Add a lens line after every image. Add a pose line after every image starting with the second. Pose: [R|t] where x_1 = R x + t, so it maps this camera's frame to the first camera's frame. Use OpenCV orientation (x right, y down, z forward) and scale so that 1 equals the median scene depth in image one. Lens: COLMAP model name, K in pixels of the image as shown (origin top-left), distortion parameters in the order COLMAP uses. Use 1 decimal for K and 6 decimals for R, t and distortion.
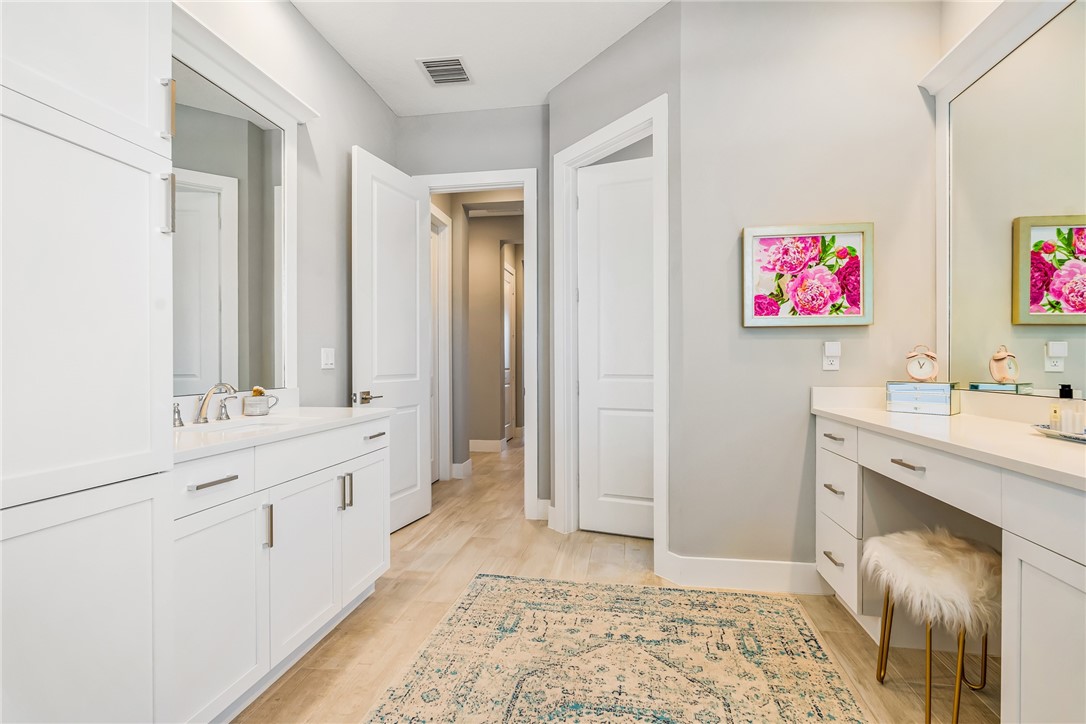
lens RADIAL K [[486.5, 0, 547.3], [0, 486.5, 361.5], [0, 0, 1]] dist [-0.001670, 0.001786]
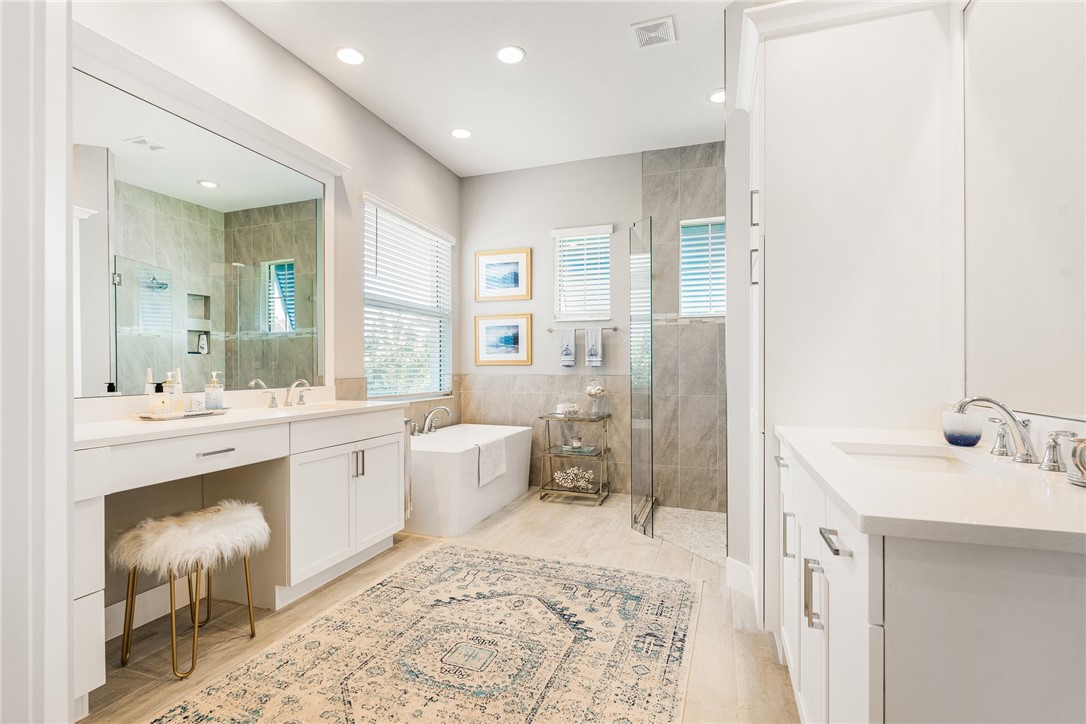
lens RADIAL K [[507.2, 0, 542.6], [0, 507.2, 363.9], [0, 0, 1]] dist [-0.015218, 0.000032]
pose [[-0.987810, 0.004876, 0.155589, -0.241728], [0.005440, 0.999980, 0.003200, -0.007324], [-0.155570, 0.004008, -0.987817, 1.987234]]
